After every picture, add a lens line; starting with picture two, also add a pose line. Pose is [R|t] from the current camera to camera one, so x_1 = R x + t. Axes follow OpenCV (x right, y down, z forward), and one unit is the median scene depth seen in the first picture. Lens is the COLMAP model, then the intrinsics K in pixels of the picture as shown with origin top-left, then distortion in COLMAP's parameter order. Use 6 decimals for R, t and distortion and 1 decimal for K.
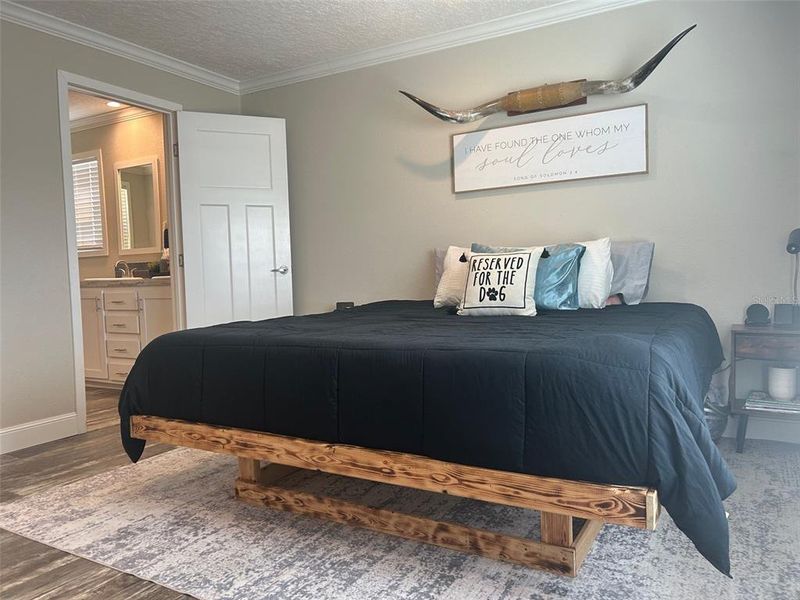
lens RADIAL K [[610.5, 0, 400.0], [0, 610.5, 300.0], [0, 0, 1]] dist [0.029093, -0.000882]
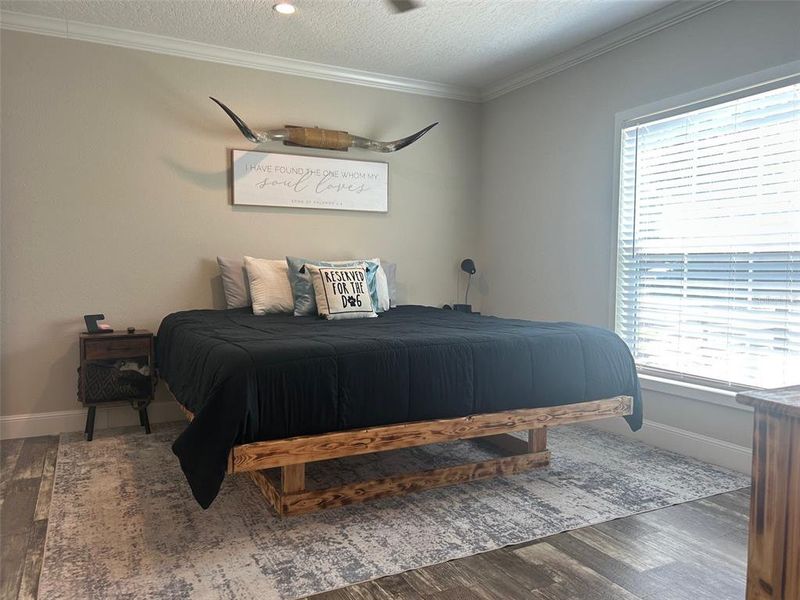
lens RADIAL K [[605.5, 0, 400.0], [0, 605.5, 300.0], [0, 0, 1]] dist [0.082256, -0.096976]
pose [[0.535109, -0.014539, 0.844658, -1.087495], [0.023072, 0.999730, 0.002591, -0.016873], [-0.844468, 0.018102, 0.535300, 0.356818]]
